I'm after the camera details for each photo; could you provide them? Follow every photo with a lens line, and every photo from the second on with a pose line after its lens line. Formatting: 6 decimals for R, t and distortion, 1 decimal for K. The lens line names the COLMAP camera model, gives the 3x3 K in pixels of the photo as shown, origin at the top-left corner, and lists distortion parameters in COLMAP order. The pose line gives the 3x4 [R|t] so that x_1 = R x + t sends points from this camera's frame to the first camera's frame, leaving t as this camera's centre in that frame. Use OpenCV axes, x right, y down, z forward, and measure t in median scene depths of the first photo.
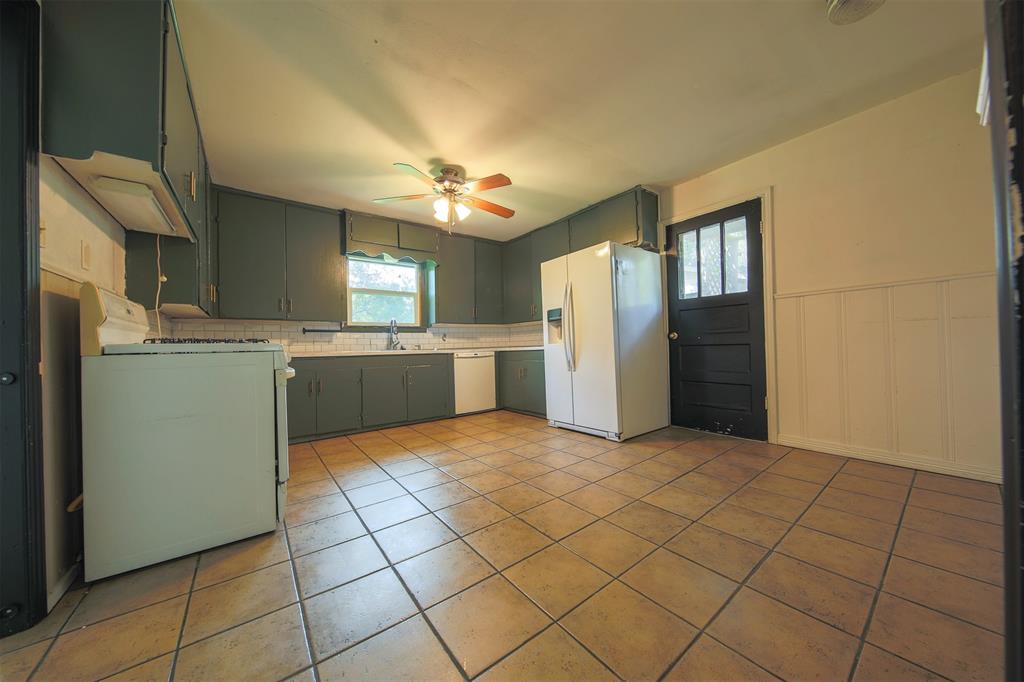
lens RADIAL K [[345.1, 0, 522.5], [0, 345.1, 338.2], [0, 0, 1]] dist [-0.000667, -0.001274]
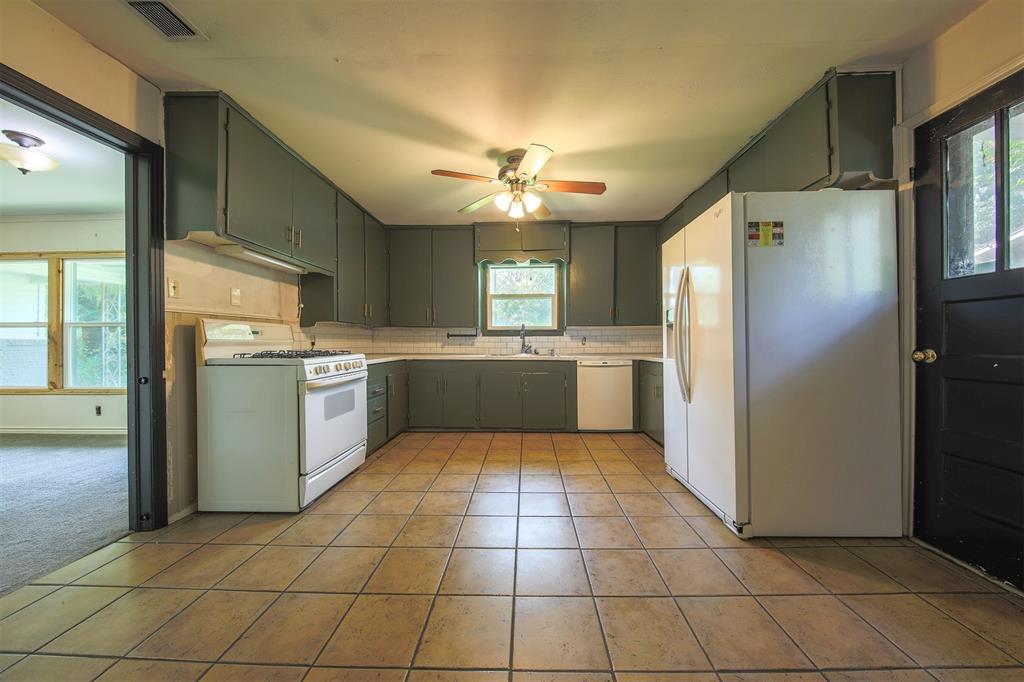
lens RADIAL K [[345.1, 0, 519.6], [0, 345.1, 339.9], [0, 0, 1]] dist [-0.000667, -0.001274]
pose [[0.768227, 0.018900, -0.639898, 0.296285], [-0.002001, 0.999630, 0.027122, -0.039166], [0.640174, -0.019556, 0.767981, 0.262850]]
